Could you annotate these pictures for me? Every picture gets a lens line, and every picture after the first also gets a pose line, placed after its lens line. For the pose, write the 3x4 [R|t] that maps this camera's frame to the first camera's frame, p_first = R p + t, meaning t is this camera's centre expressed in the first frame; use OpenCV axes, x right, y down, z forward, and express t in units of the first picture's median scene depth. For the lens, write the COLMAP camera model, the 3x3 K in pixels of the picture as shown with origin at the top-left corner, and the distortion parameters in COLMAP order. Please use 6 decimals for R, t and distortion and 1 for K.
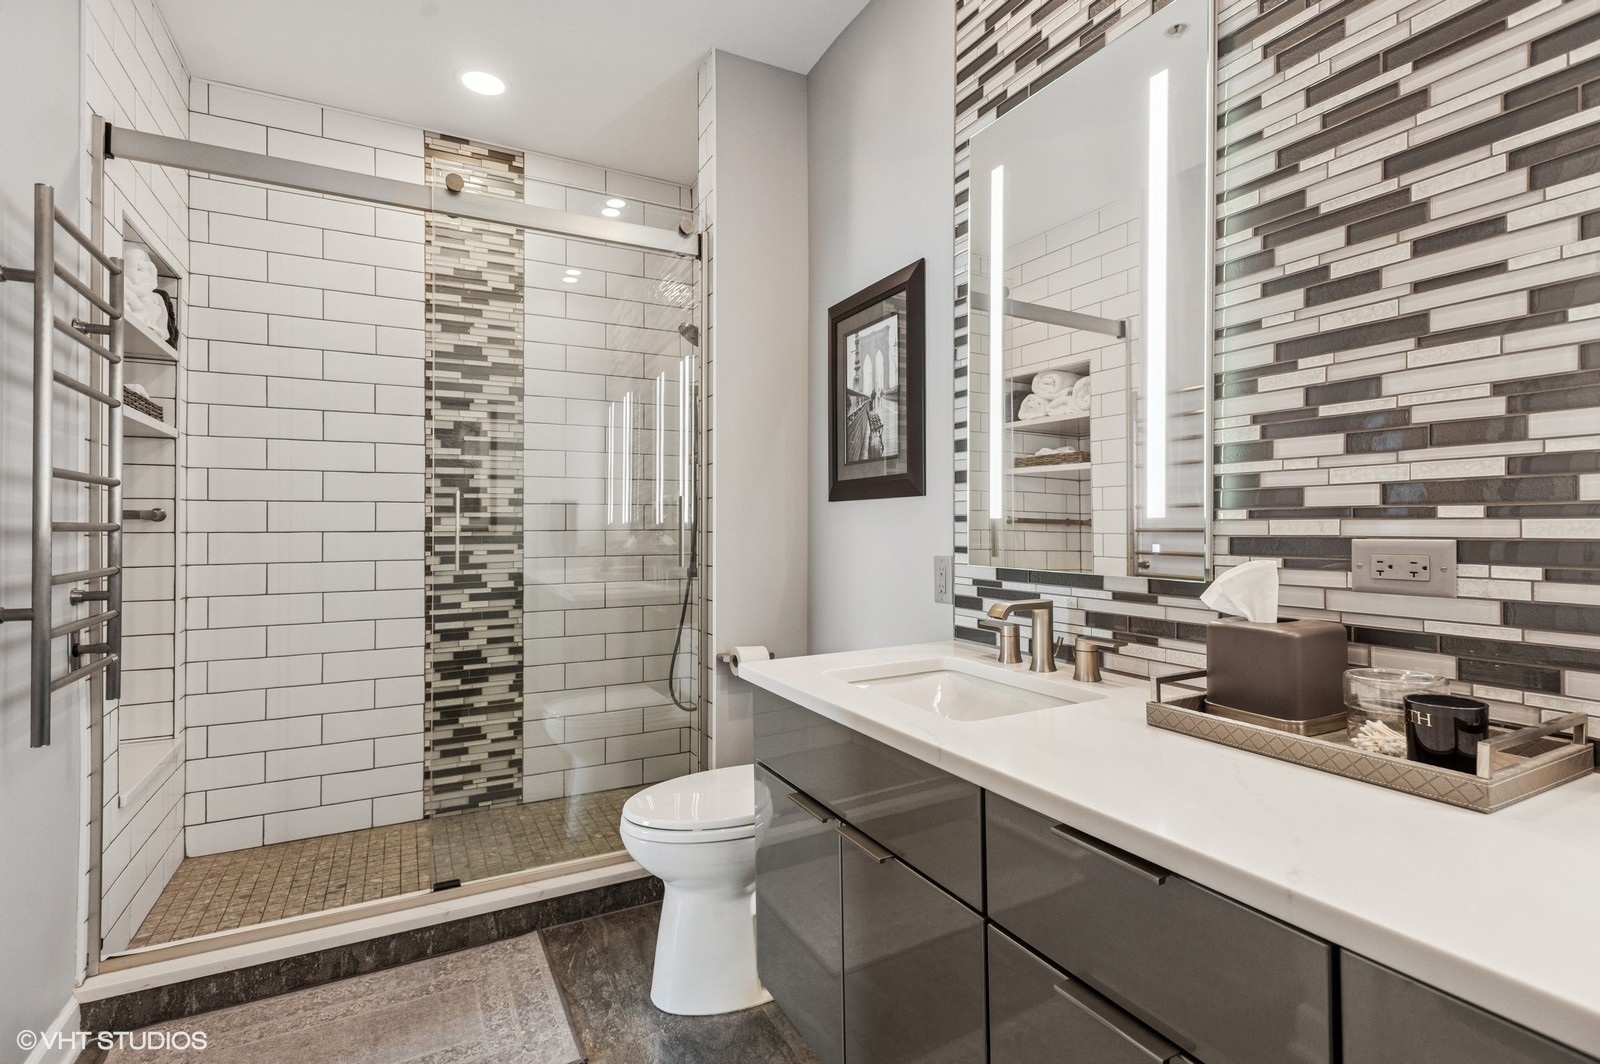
lens RADIAL K [[762.9, 0, 802.6], [0, 762.9, 524.2], [0, 0, 1]] dist [0.020864, -0.007428]
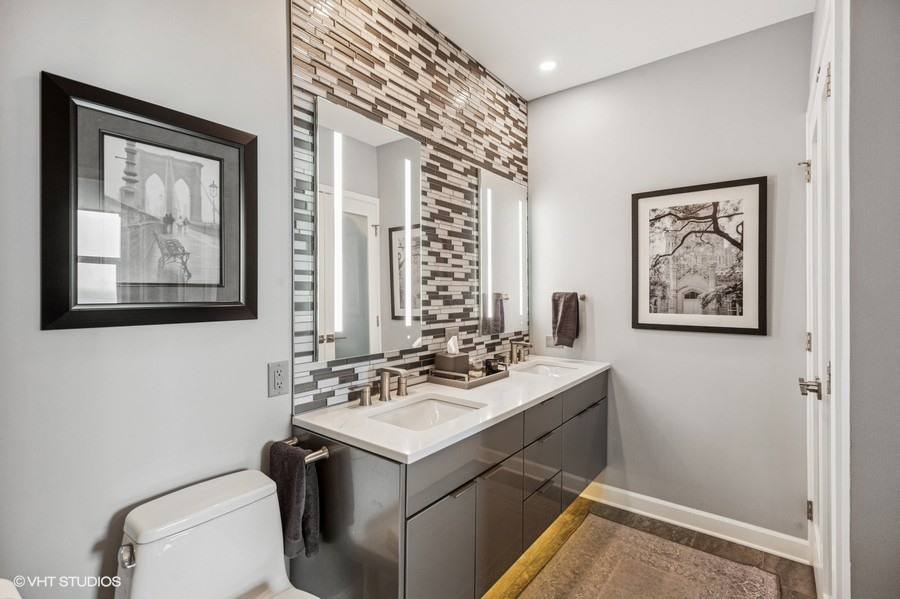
lens RADIAL K [[429.1, 0, 449.5], [0, 429.1, 295.4], [0, 0, 1]] dist [0.020864, -0.007428]
pose [[-0.424695, -0.005734, 0.905318, -1.087923], [-0.002675, 0.999984, 0.005079, -0.139491], [-0.905333, -0.000265, -0.424703, 1.712658]]
